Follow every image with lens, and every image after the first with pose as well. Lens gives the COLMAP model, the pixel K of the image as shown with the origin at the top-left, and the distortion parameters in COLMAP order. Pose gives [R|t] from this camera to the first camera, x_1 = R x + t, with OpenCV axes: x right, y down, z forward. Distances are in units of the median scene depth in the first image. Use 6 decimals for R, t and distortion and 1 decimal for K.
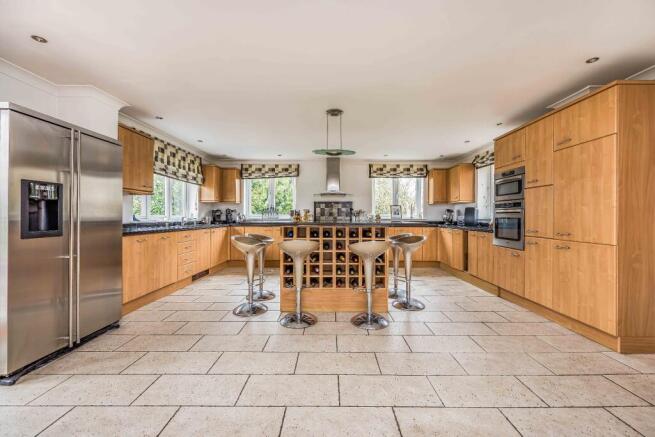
lens RADIAL K [[259.6, 0, 330.7], [0, 259.6, 217.1], [0, 0, 1]] dist [-0.000179, 0.000011]
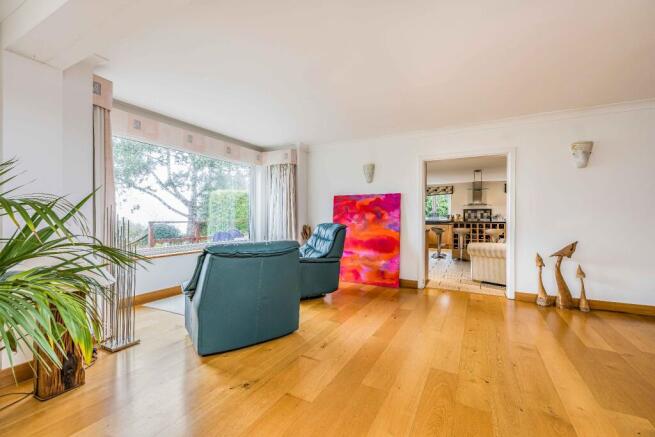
lens RADIAL K [[259.6, 0, 327.4], [0, 259.6, 217.2], [0, 0, 1]] dist [-0.000179, 0.000011]
pose [[0.870130, -0.002601, -0.492816, -0.005959], [0.000082, 0.999987, -0.005134, -0.002136], [0.492822, 0.004427, 0.870119, -0.839076]]
